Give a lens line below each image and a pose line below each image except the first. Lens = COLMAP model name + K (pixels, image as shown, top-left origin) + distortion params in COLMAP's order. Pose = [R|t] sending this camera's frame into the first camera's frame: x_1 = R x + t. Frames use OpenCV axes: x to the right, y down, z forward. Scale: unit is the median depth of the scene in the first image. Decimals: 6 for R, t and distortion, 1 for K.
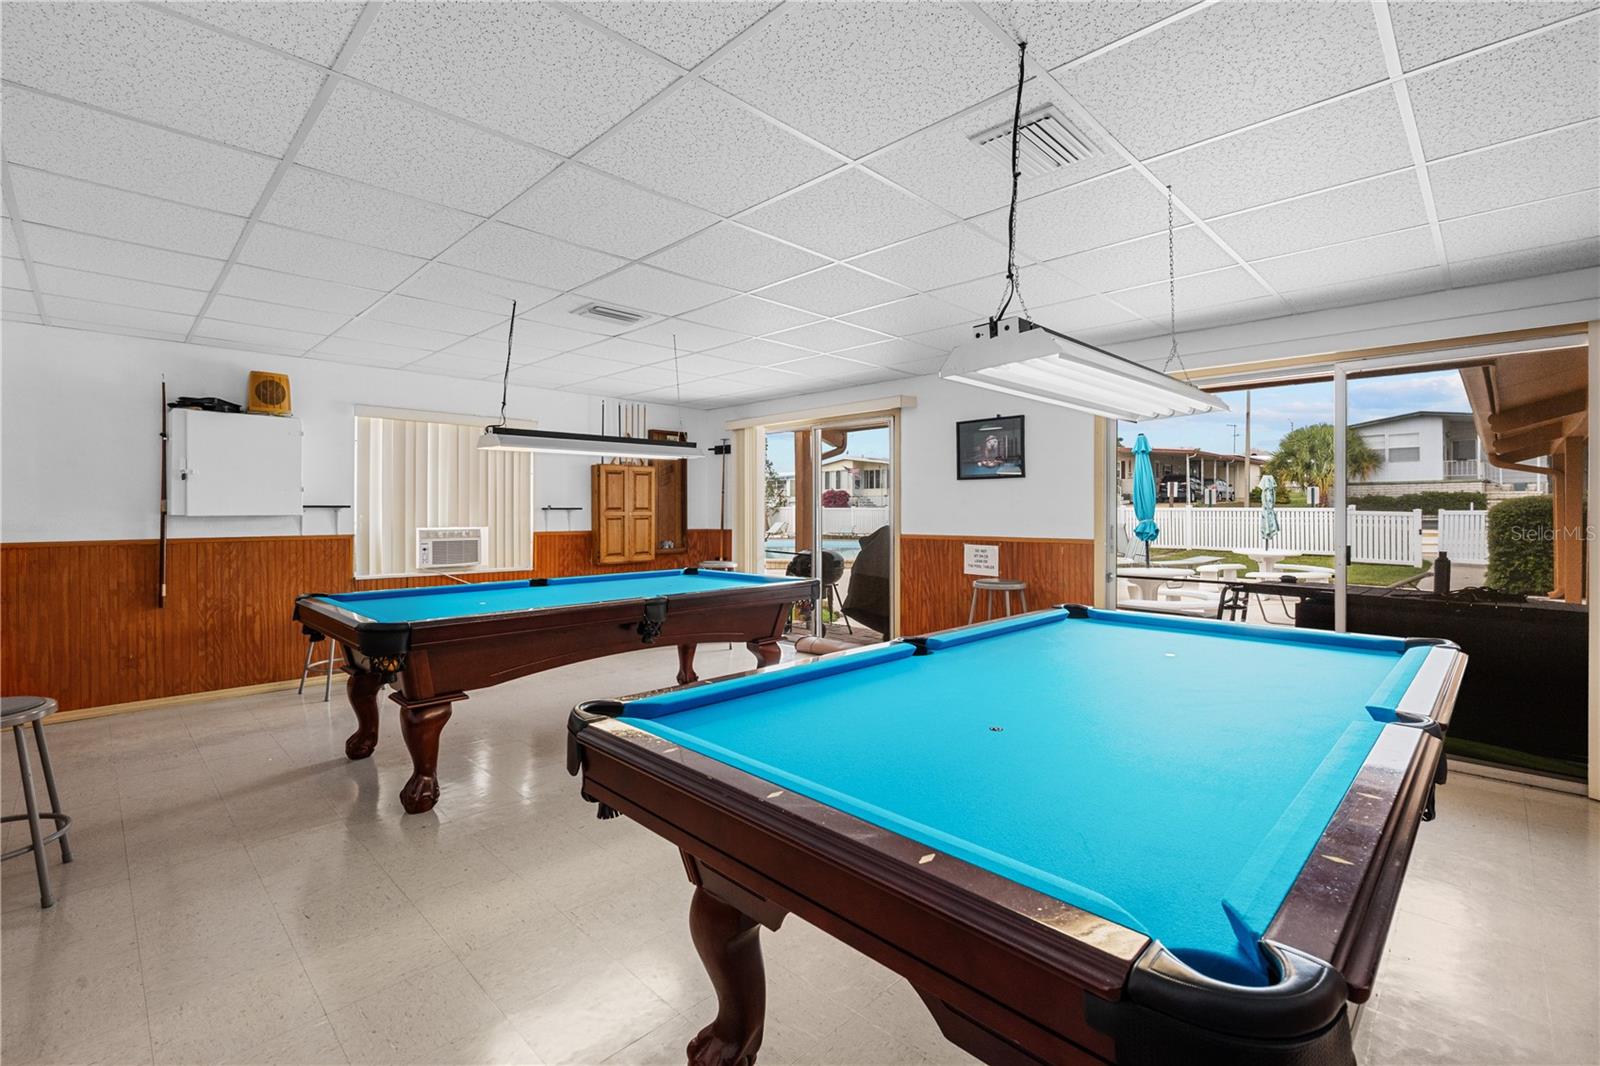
lens RADIAL K [[708.7, 0, 795.5], [0, 708.7, 514.5], [0, 0, 1]] dist [0.000156, -0.000045]
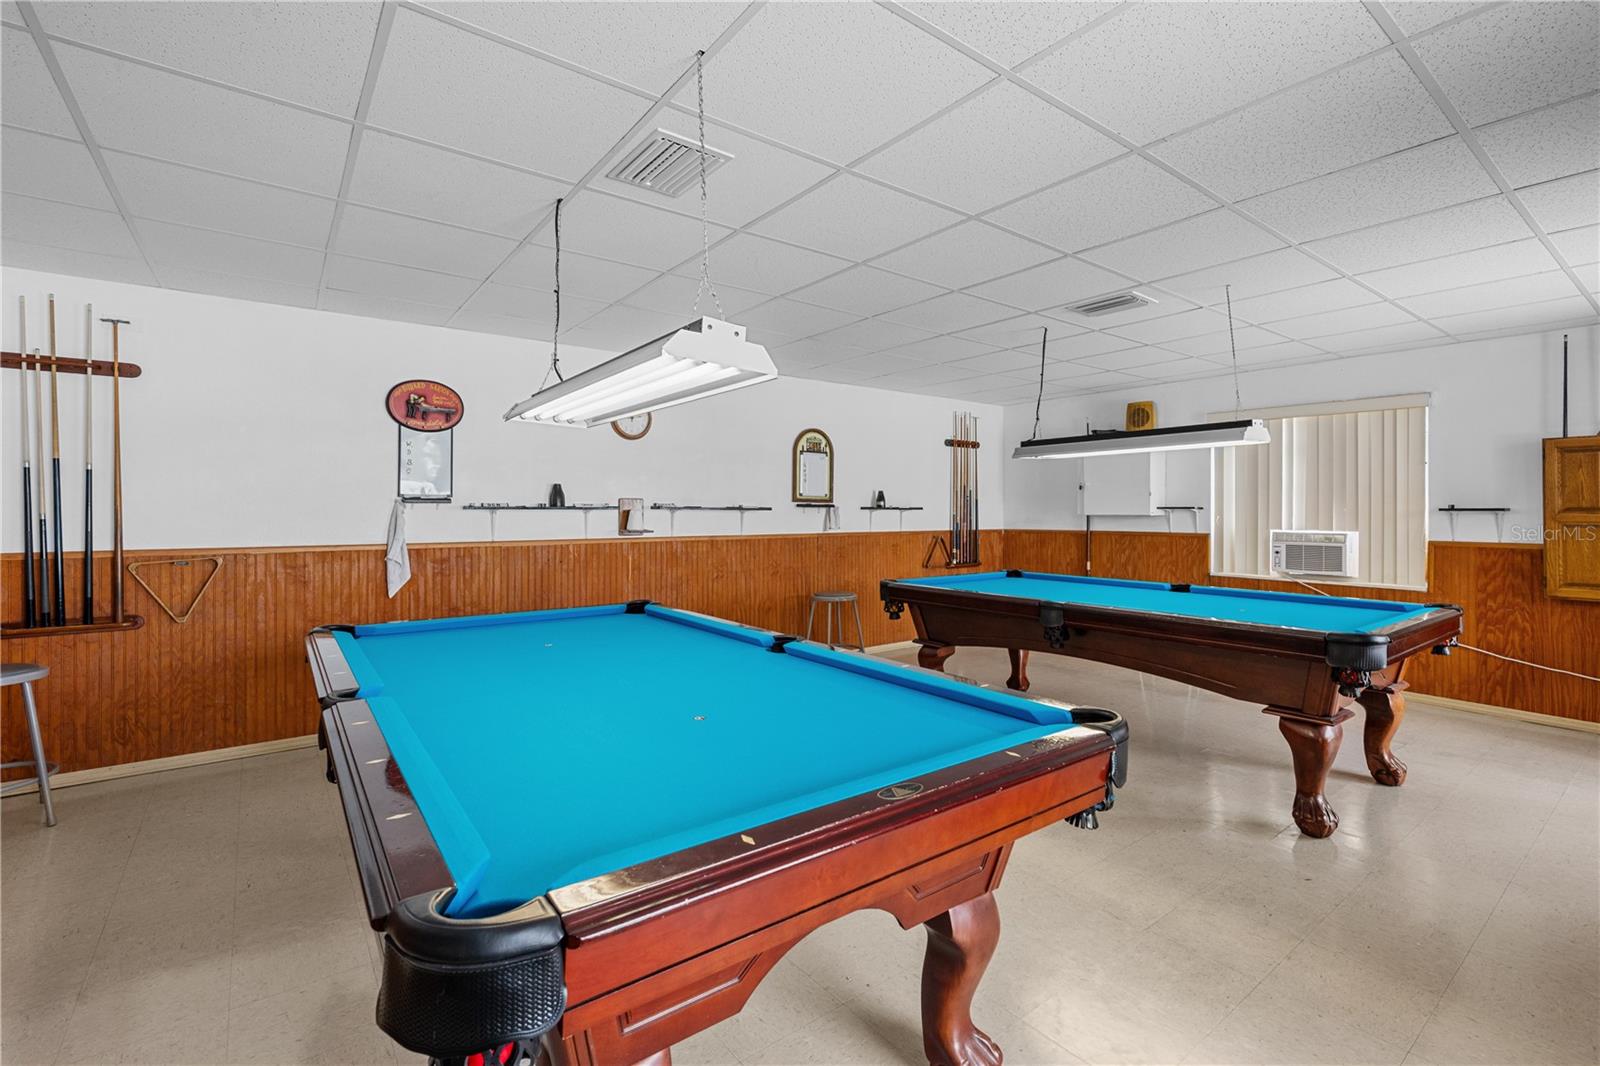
lens RADIAL K [[708.7, 0, 795.5], [0, 708.7, 514.5], [0, 0, 1]] dist [0.000156, -0.000045]
pose [[-0.144412, 0.006897, -0.989494, 0.540027], [-0.007416, 0.999940, 0.008052, -0.004633], [0.989490, 0.008501, -0.144352, 0.525383]]
